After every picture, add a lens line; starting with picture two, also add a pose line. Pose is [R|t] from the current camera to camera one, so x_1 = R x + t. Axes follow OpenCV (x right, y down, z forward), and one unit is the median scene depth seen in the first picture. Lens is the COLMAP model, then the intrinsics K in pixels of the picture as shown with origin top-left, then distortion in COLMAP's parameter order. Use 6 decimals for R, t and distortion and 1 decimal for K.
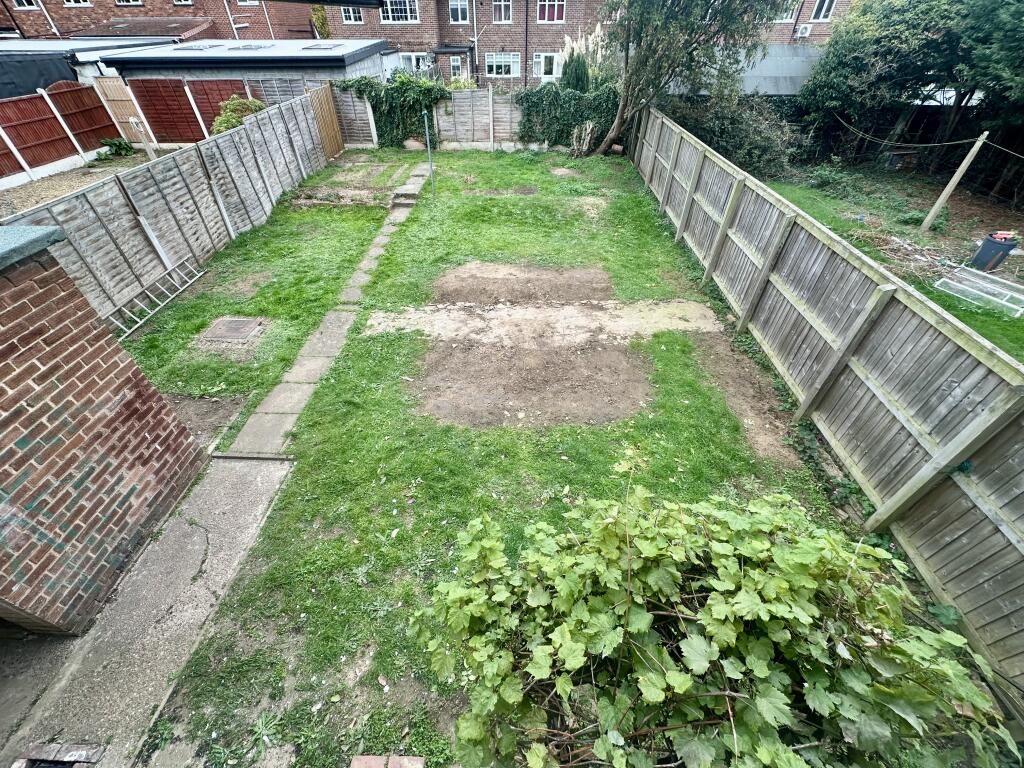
lens RADIAL K [[409.1, 0, 509.4], [0, 409.1, 383.8], [0, 0, 1]] dist [-0.001343, -0.000217]
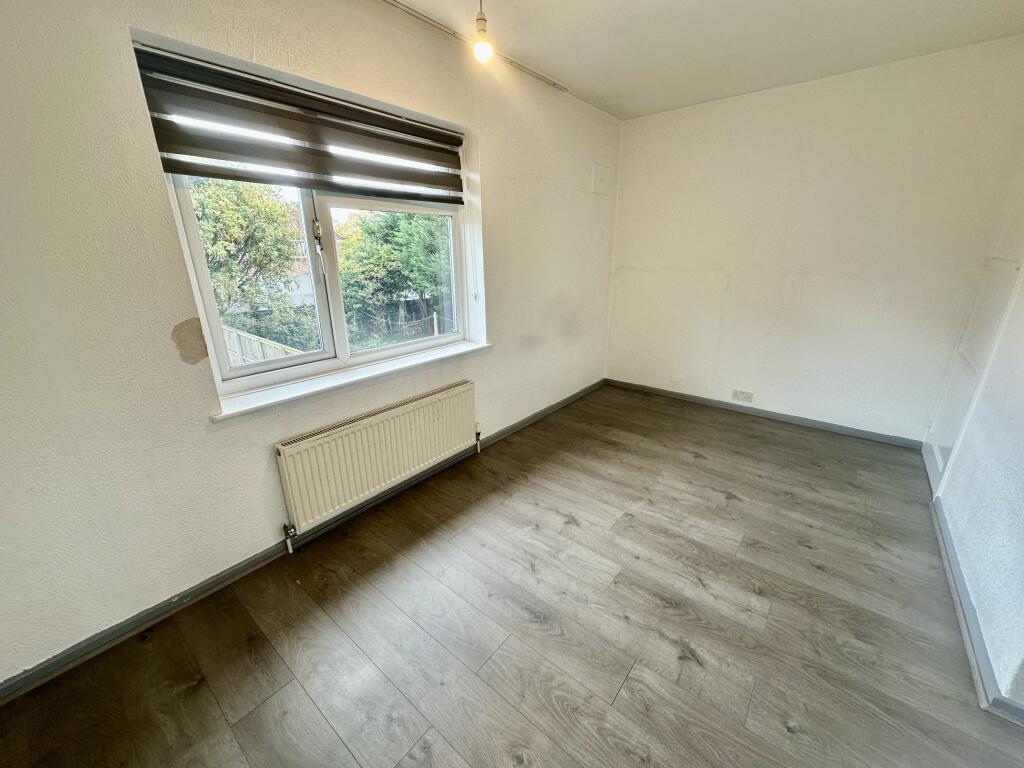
lens RADIAL K [[409.1, 0, 509.4], [0, 409.1, 383.8], [0, 0, 1]] dist [-0.001343, -0.000217]
pose [[0.611377, -0.250093, 0.750780, -0.074112], [0.527114, 0.836335, -0.150649, 0.081592], [-0.590228, 0.487850, 0.643144, -0.170103]]
